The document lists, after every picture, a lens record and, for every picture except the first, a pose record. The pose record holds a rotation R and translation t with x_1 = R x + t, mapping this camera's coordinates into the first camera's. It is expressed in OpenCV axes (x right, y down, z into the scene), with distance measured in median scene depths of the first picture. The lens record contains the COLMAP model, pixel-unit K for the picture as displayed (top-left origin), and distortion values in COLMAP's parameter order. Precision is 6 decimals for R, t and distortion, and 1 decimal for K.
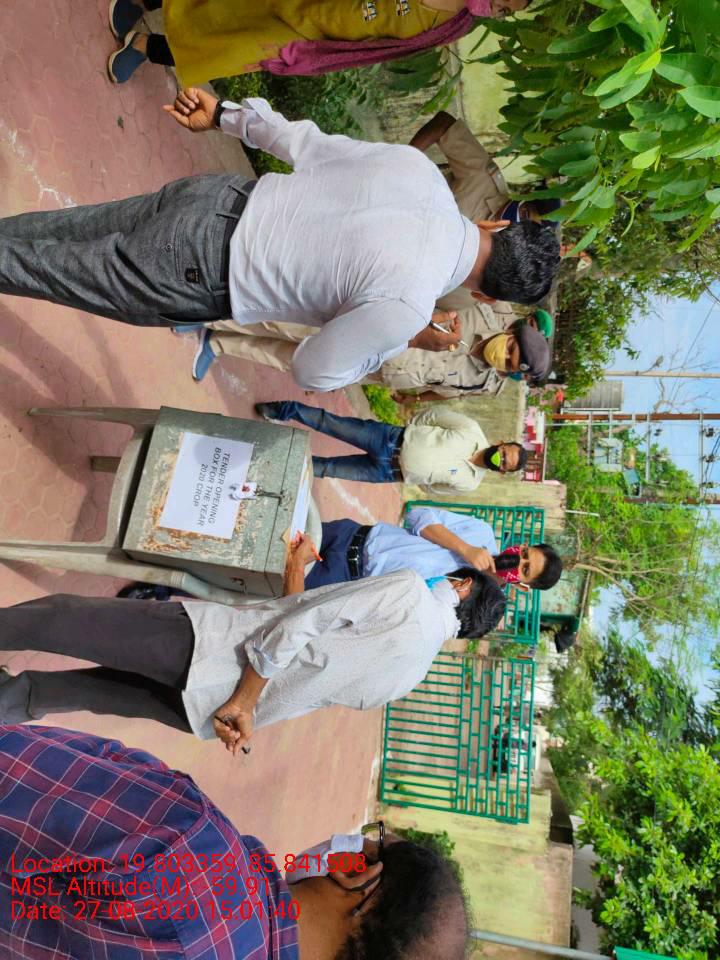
lens RADIAL K [[748.2, 0, 360.0], [0, 748.2, 480.0], [0, 0, 1]] dist [0.046292, -0.045154]
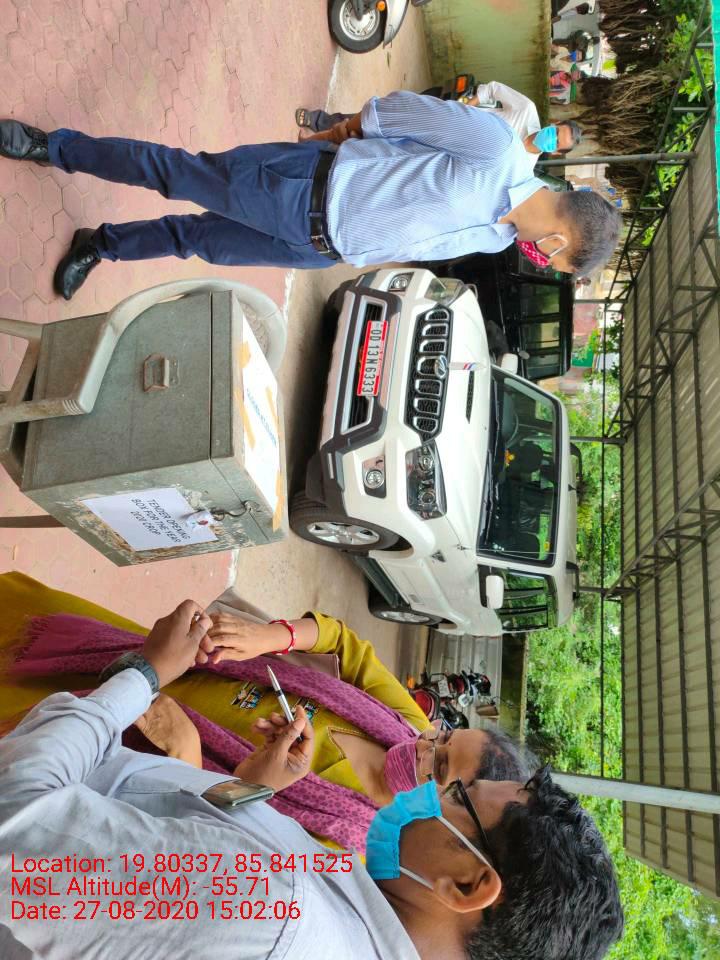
lens RADIAL K [[735.1, 0, 361.3], [0, 735.1, 482.0], [0, 0, 1]] dist [0.043118, -0.023644]
pose [[0.944973, -0.194277, -0.263217, 0.043764], [0.287749, 0.110784, 0.951277, -0.137663], [-0.155651, -0.974671, 0.160590, 0.180337]]
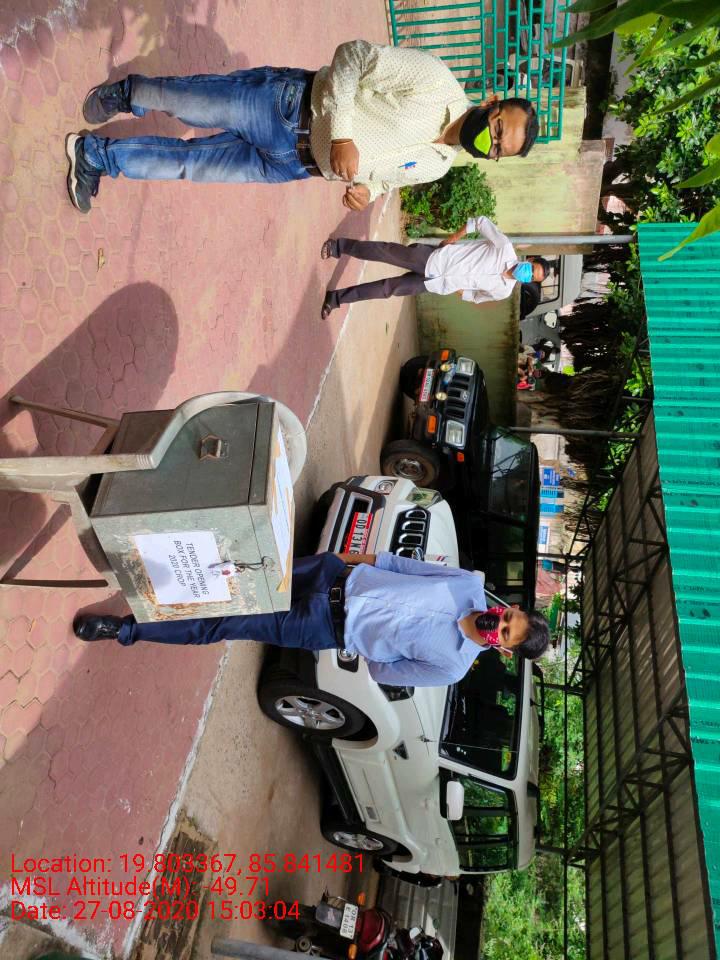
lens RADIAL K [[739.4, 0, 358.8], [0, 739.4, 482.5], [0, 0, 1]] dist [0.046954, -0.047699]
pose [[0.972464, -0.169886, -0.159540, 0.036127], [0.220655, 0.450859, 0.864892, -0.163856], [-0.075003, -0.876279, 0.475930, 0.129970]]
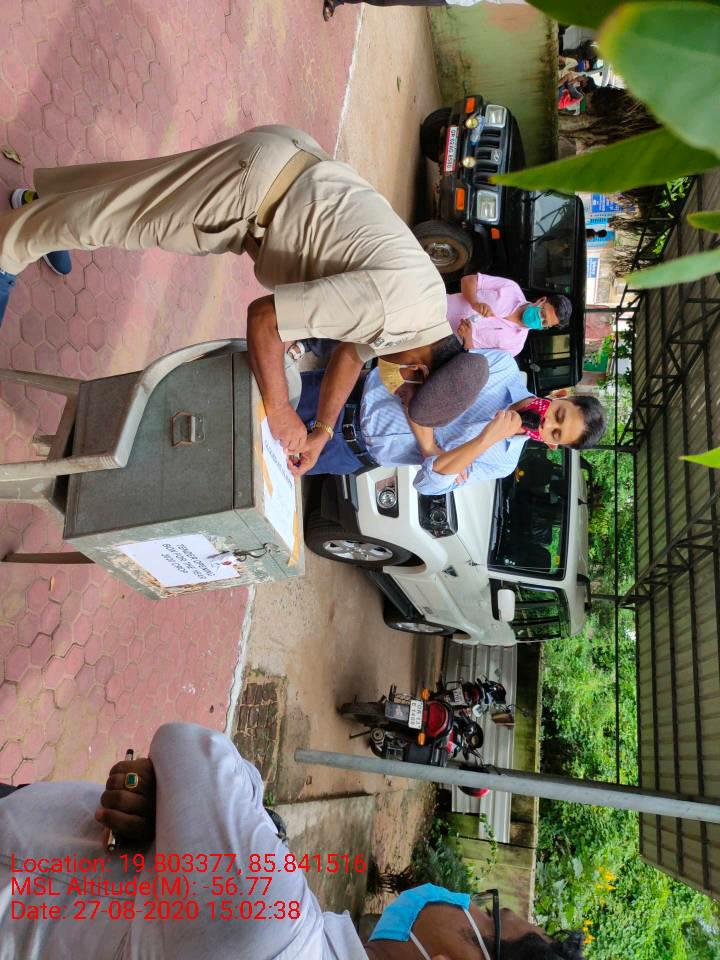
lens RADIAL K [[735.1, 0, 361.3], [0, 735.1, 482.0], [0, 0, 1]] dist [0.043118, -0.023644]
pose [[0.937464, -0.203743, -0.282225, 0.050429], [0.308765, 0.112411, 0.944472, -0.151357], [-0.160704, -0.972550, 0.168290, 0.186865]]
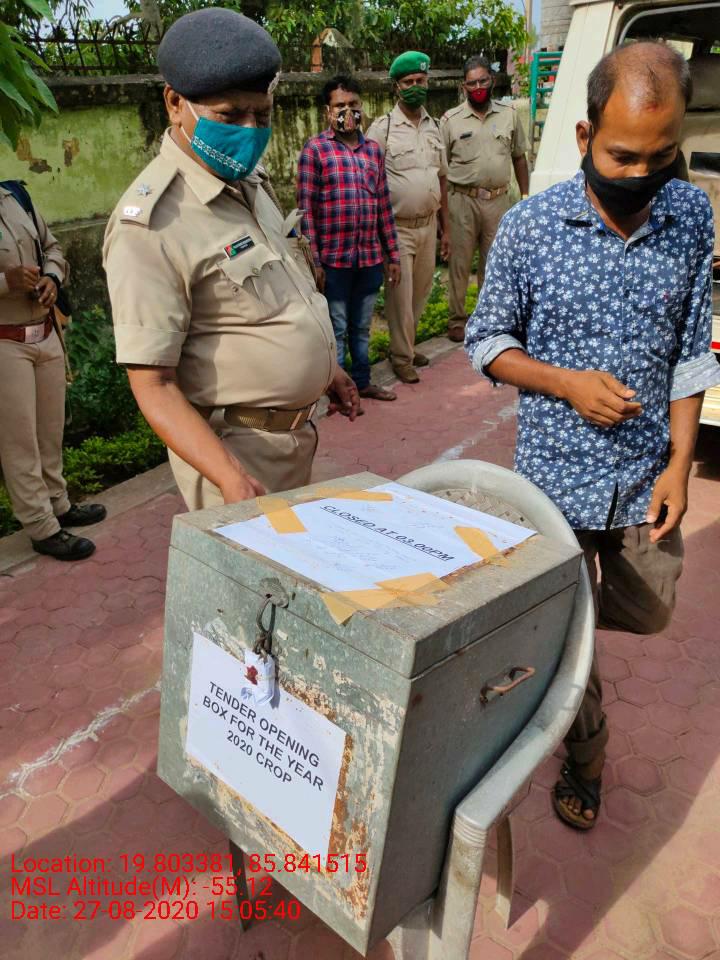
lens RADIAL K [[748.2, 0, 360.0], [0, 748.2, 480.0], [0, 0, 1]] dist [0.046292, -0.045154]
pose [[-0.020029, -0.974714, -0.222558, 0.012764], [0.926008, 0.065846, -0.371716, 0.047341], [0.376971, -0.213536, 0.901274, 0.129324]]
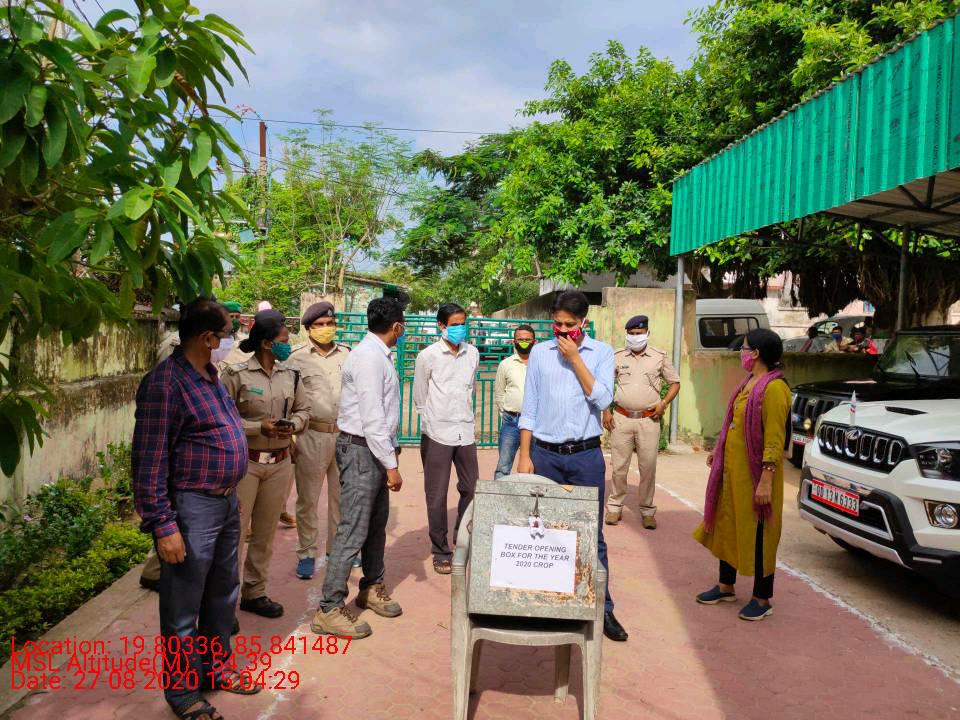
lens RADIAL K [[748.2, 0, 482.6], [0, 748.2, 356.5], [0, 0, 1]] dist [0.046292, -0.045154]
pose [[-0.100897, -0.979489, 0.174417, -0.017919], [0.936129, -0.034107, 0.349998, -0.098671], [-0.336870, 0.198590, 0.920370, -0.030209]]
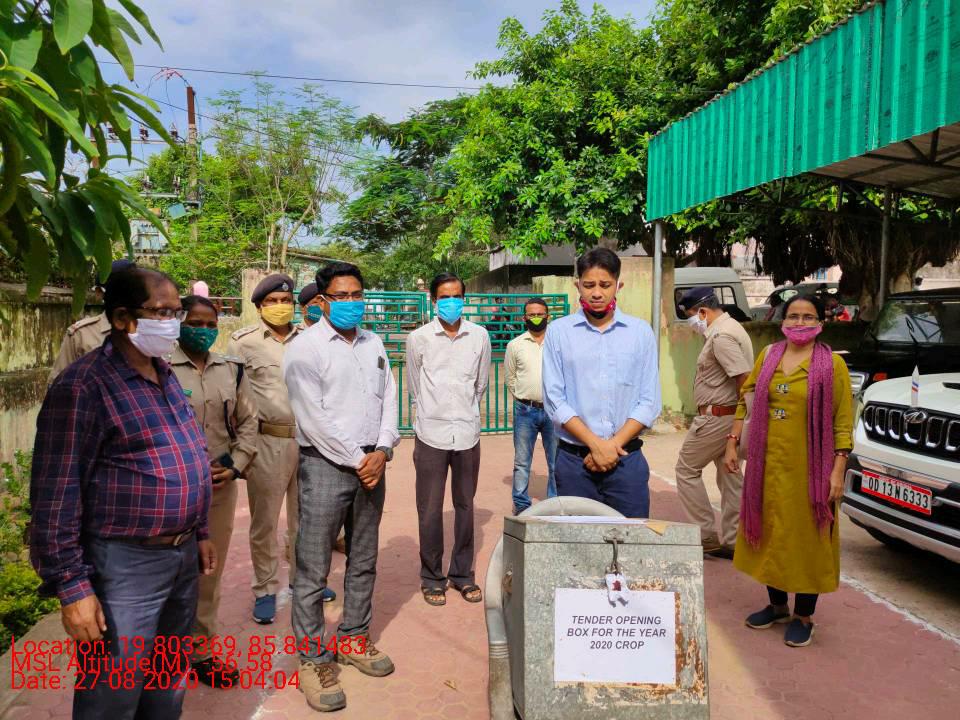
lens RADIAL K [[739.4, 0, 482.9], [0, 739.4, 359.5], [0, 0, 1]] dist [0.046954, -0.047699]
pose [[-0.140609, -0.981431, 0.130469, 0.001609], [0.905136, -0.074027, 0.418628, -0.090960], [-0.401197, 0.176955, 0.898737, 0.055470]]
